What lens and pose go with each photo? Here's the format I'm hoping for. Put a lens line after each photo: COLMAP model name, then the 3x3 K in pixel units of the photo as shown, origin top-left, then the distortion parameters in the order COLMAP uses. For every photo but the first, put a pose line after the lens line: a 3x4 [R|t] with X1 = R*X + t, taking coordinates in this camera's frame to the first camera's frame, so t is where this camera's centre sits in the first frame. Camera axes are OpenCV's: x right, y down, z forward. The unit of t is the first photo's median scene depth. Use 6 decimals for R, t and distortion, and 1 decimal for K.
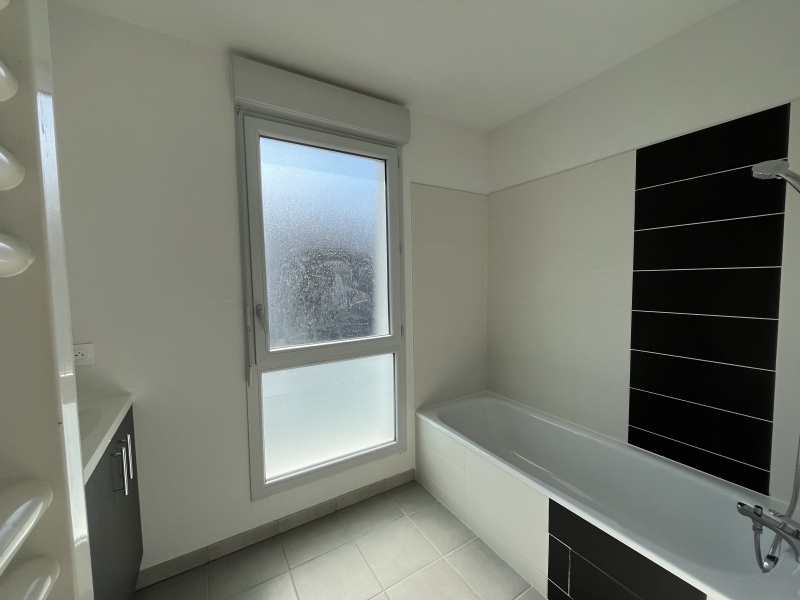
lens RADIAL K [[323.8, 0, 400.0], [0, 323.8, 300.0], [0, 0, 1]] dist [-0.001975, -0.000258]
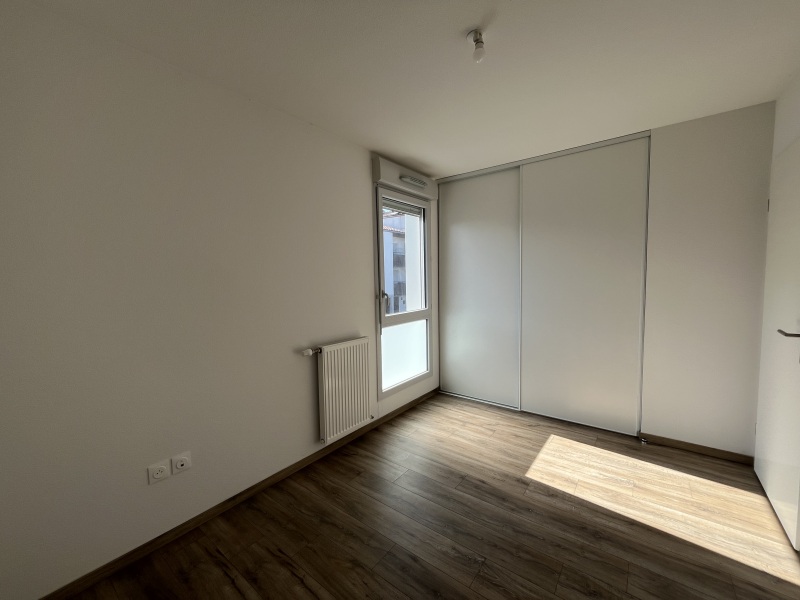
lens RADIAL K [[323.8, 0, 400.0], [0, 323.8, 300.0], [0, 0, 1]] dist [-0.001975, -0.000258]
pose [[0.931447, -0.027331, 0.362849, -0.835218], [0.027579, 0.999610, 0.004500, 0.053685], [-0.362831, 0.005816, 0.931837, -0.599417]]
